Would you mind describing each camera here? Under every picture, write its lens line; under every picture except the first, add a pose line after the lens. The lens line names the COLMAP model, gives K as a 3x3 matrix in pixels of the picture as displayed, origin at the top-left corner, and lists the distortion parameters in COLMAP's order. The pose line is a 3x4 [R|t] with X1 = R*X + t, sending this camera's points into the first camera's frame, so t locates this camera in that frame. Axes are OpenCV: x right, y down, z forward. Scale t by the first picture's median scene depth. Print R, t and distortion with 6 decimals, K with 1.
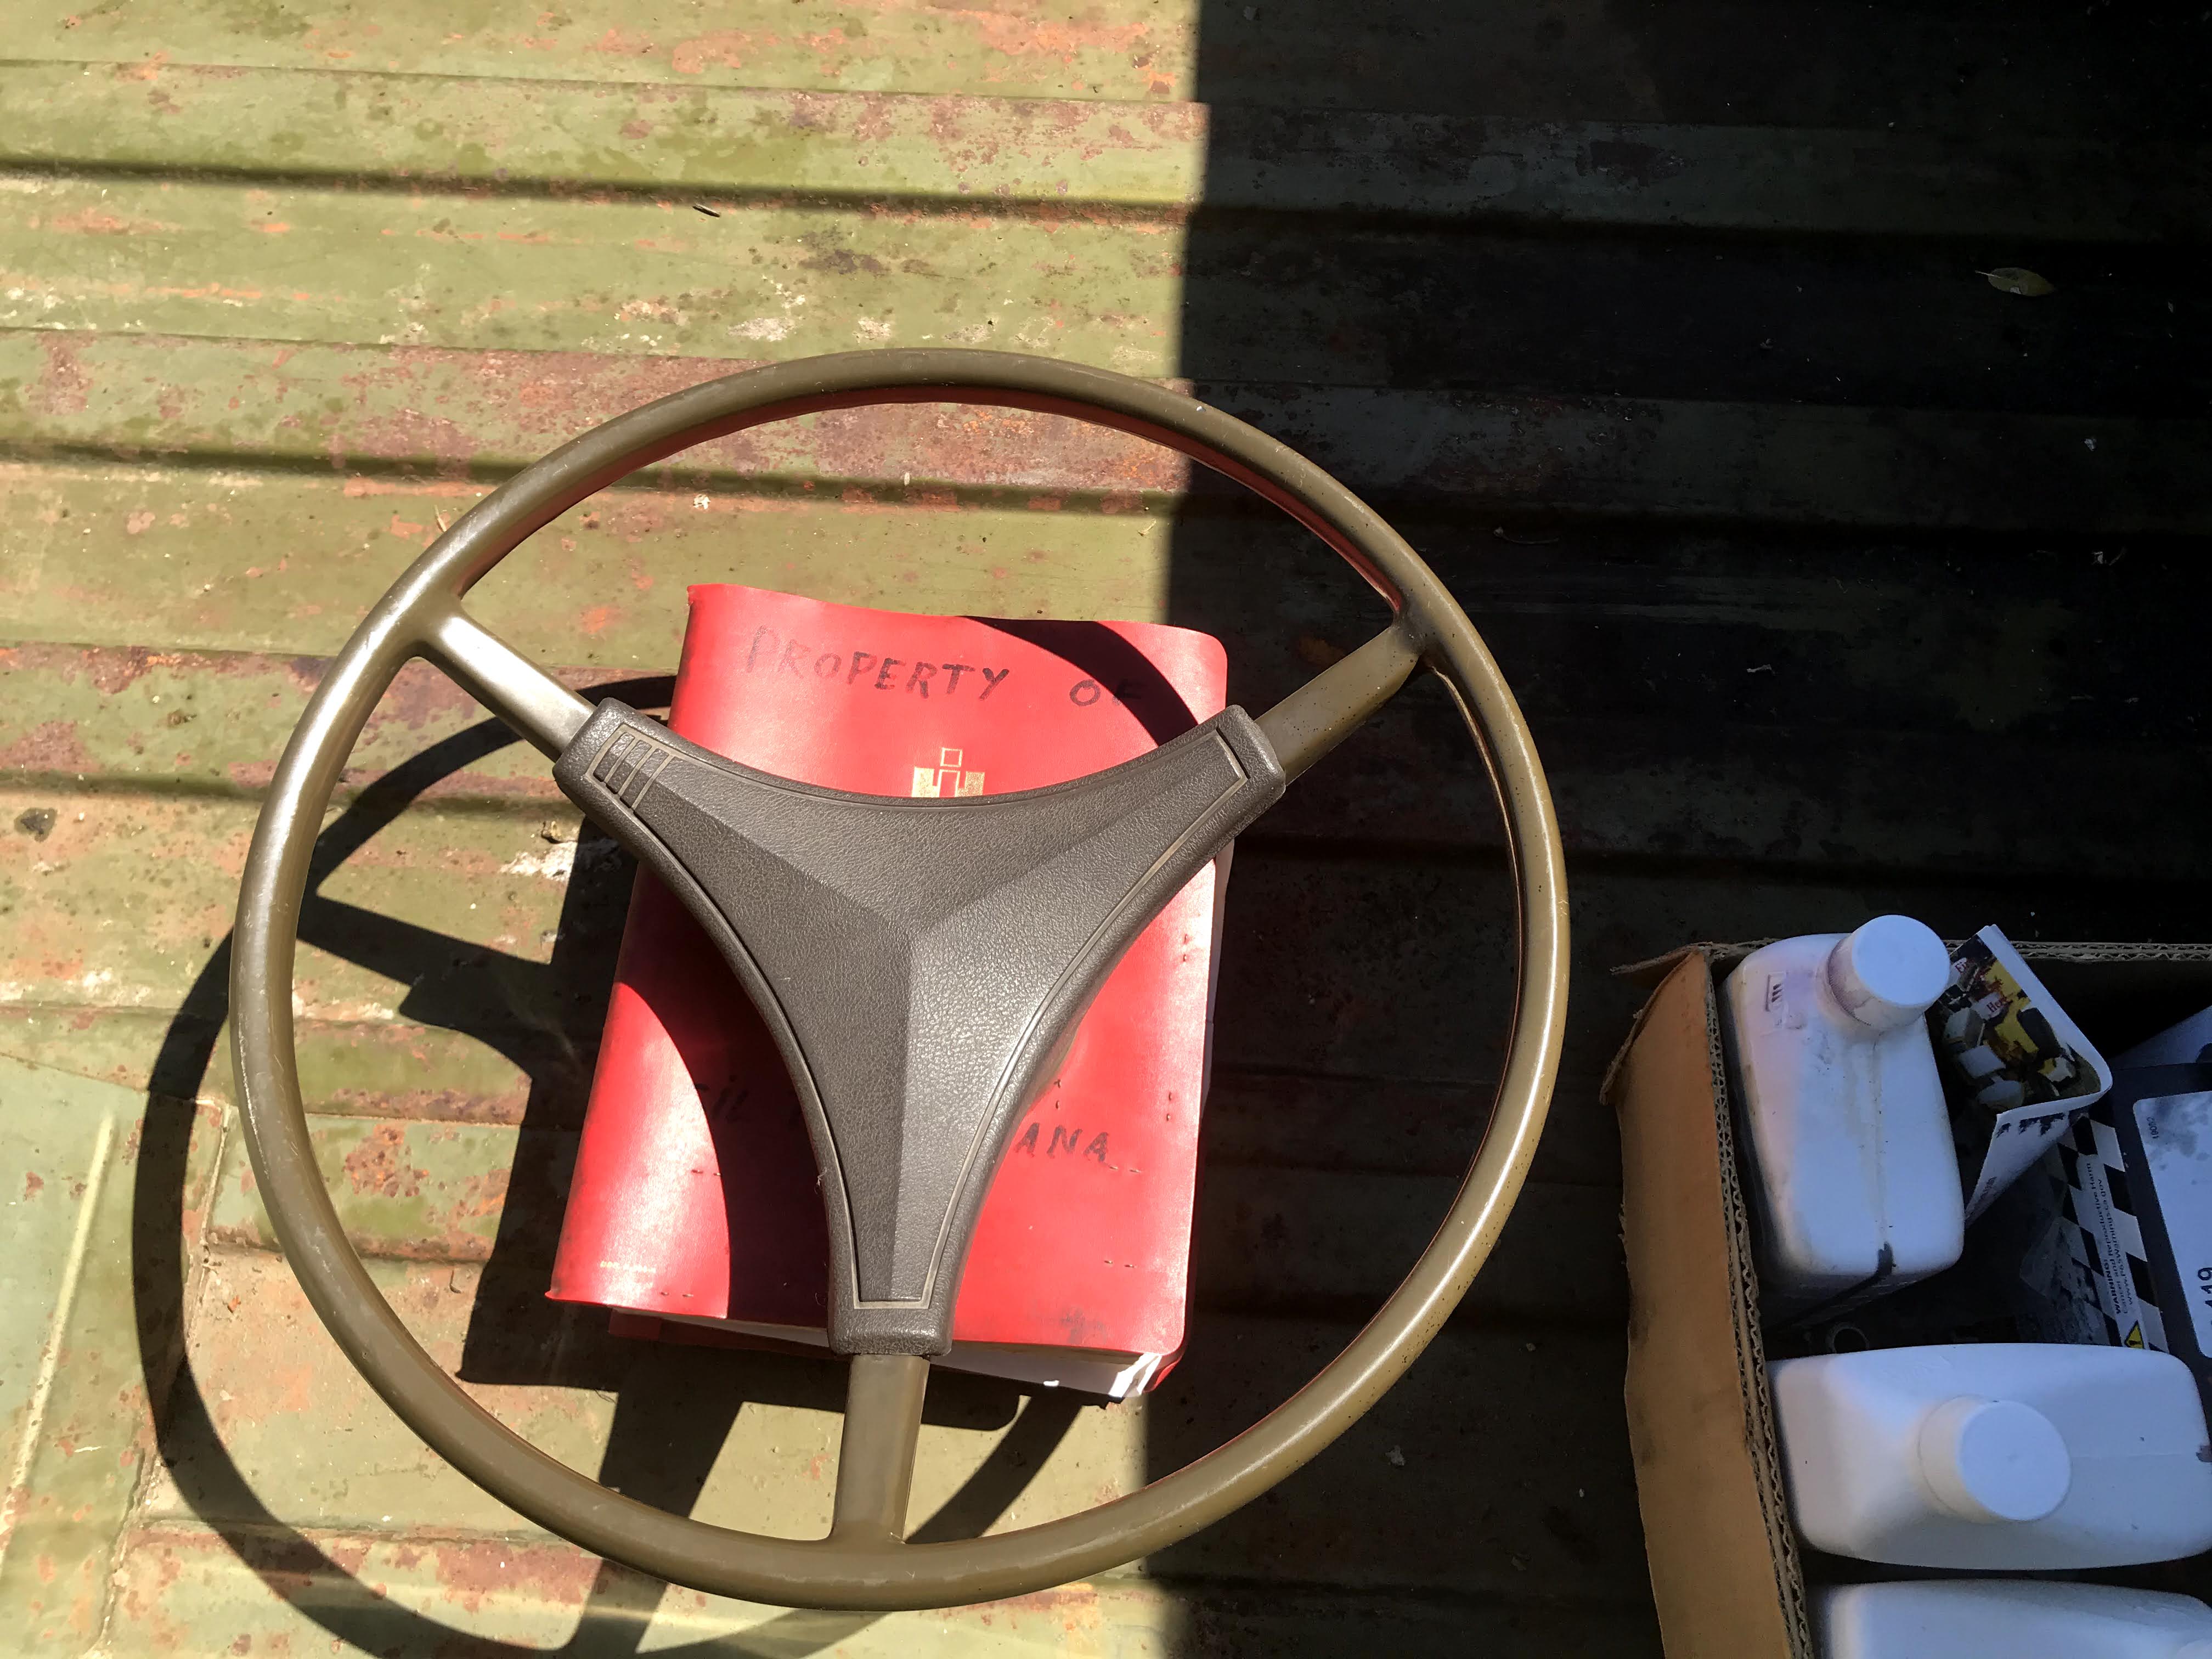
lens RADIAL K [[1813.1, 0, 1134.6], [0, 1813.1, 829.4], [0, 0, 1]] dist [0.030560, -0.011709]
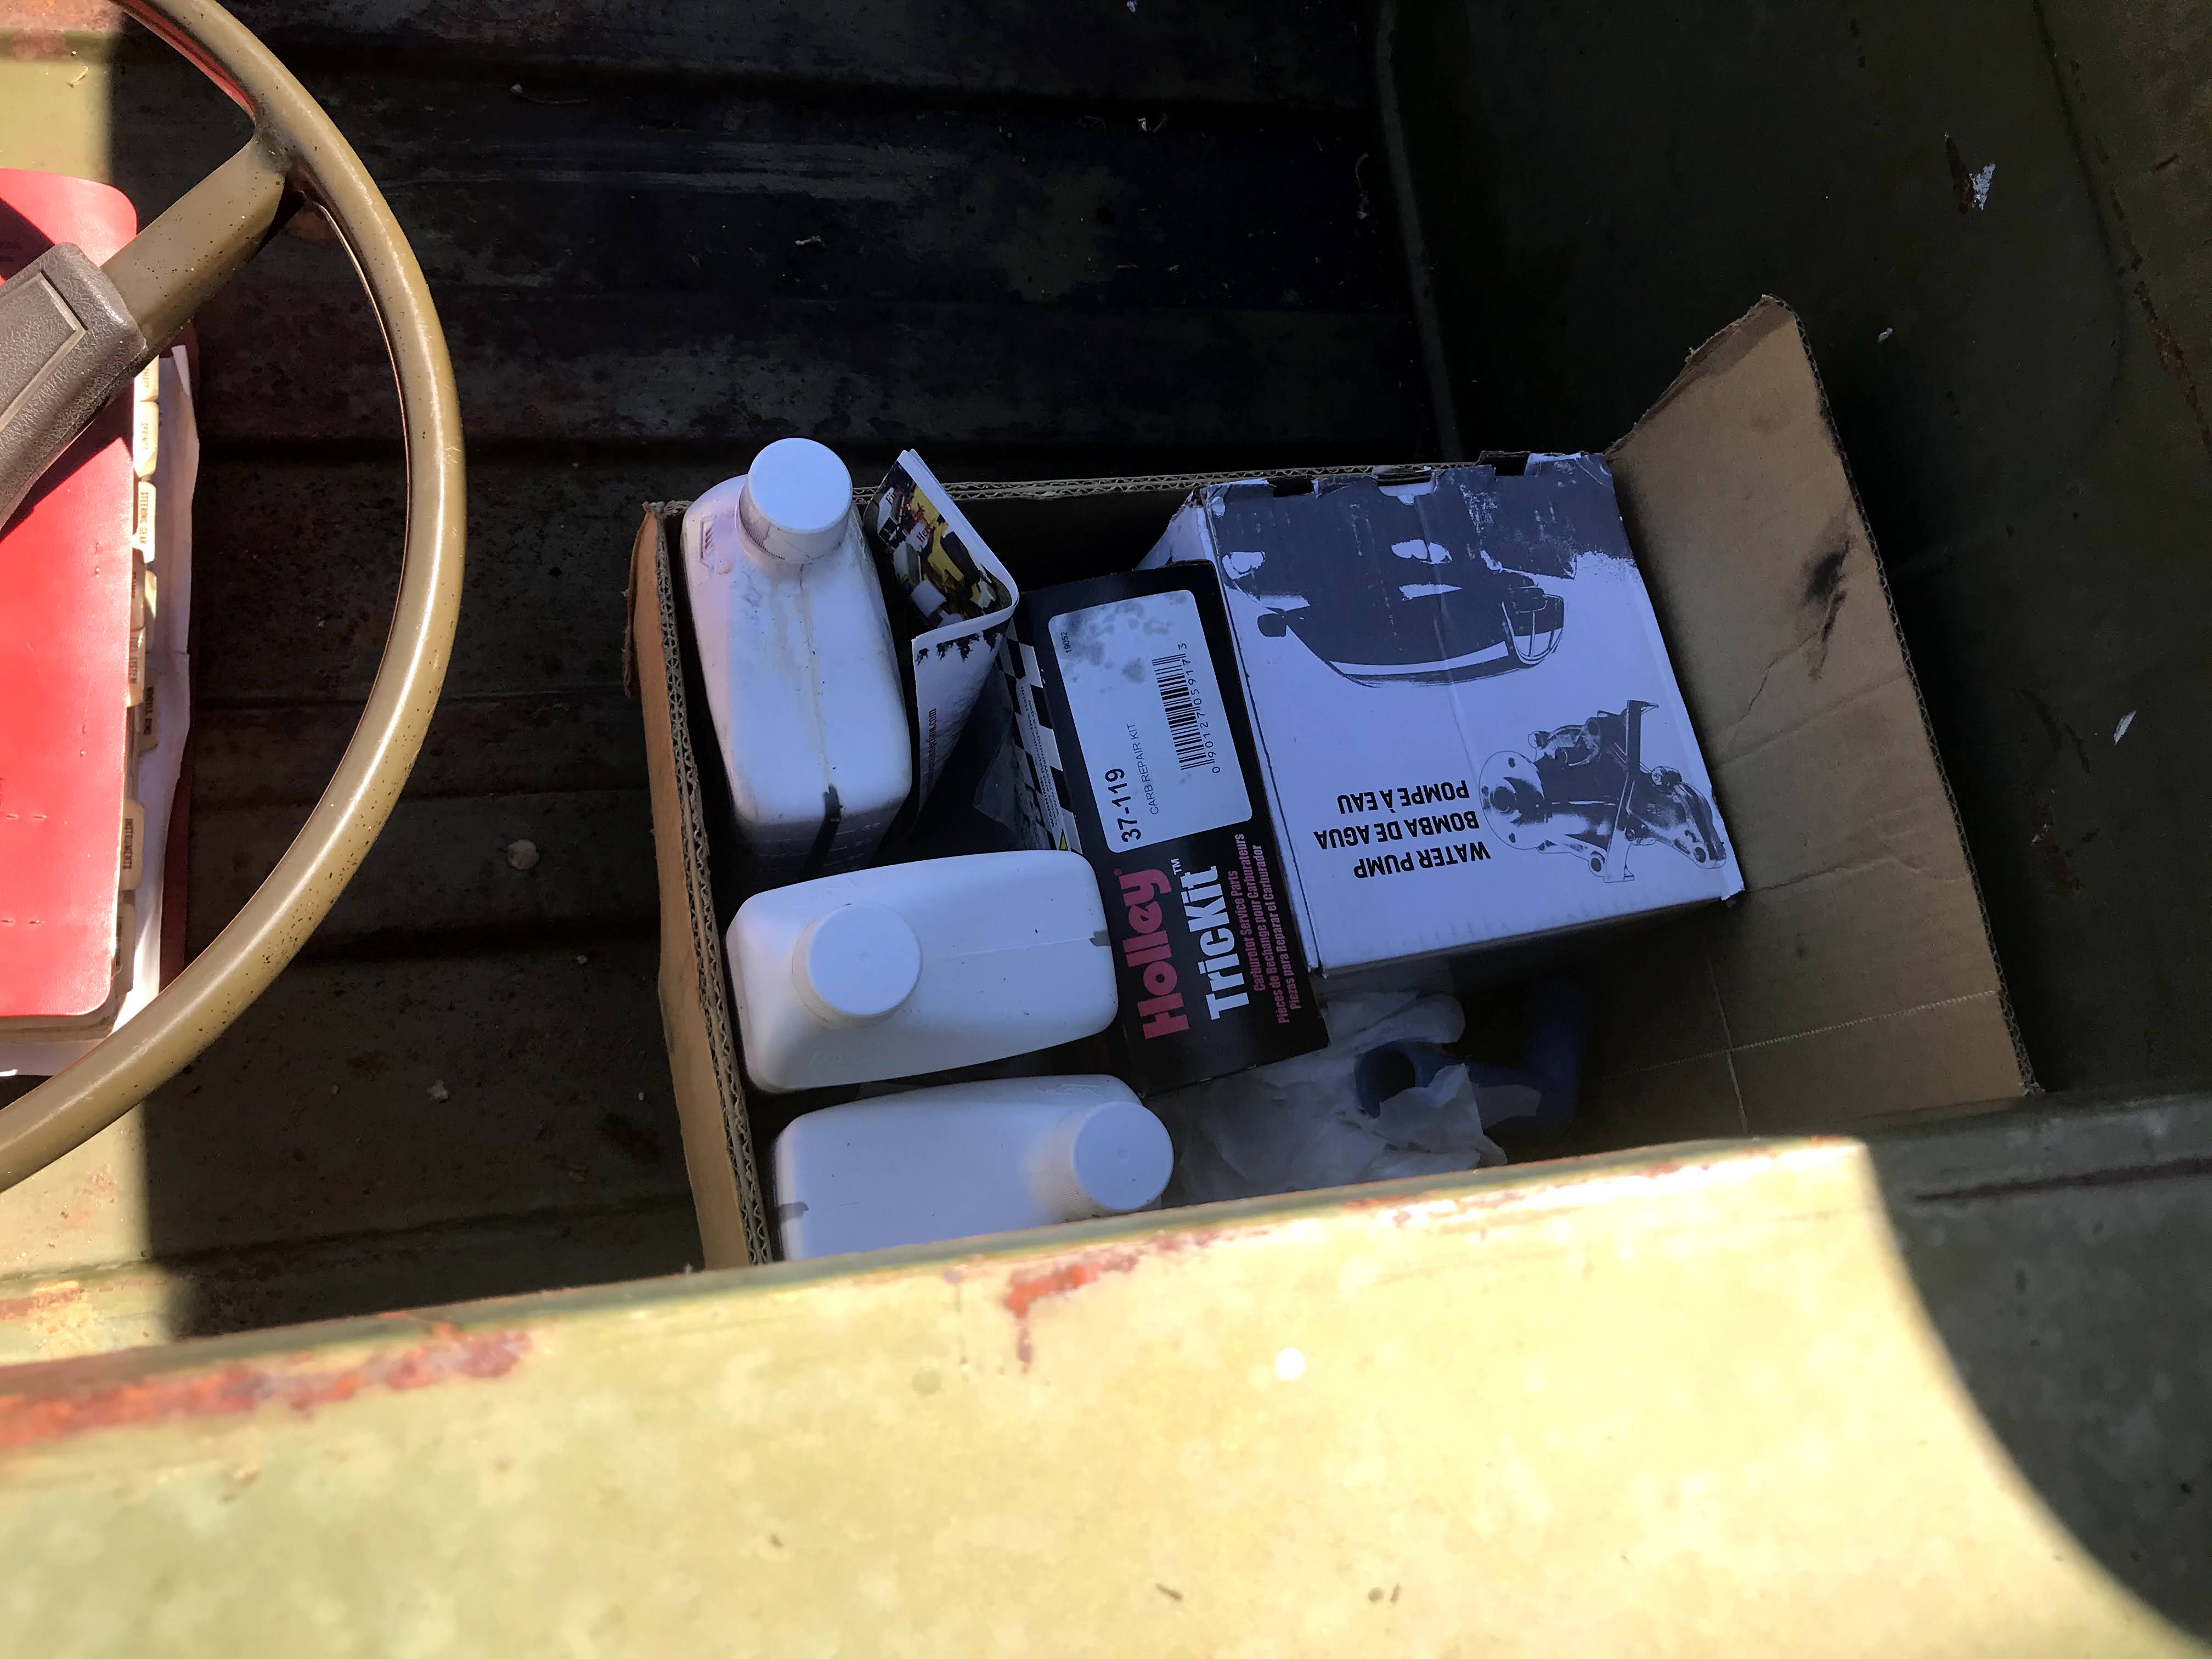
lens RADIAL K [[1817.5, 0, 1106.0], [0, 1817.5, 800.7], [0, 0, 1]] dist [0.033011, -0.000320]
pose [[0.949892, -0.103797, 0.294843, 0.215524], [0.061749, 0.986980, 0.148520, 0.080872], [-0.306420, -0.122872, 0.943933, 0.024844]]
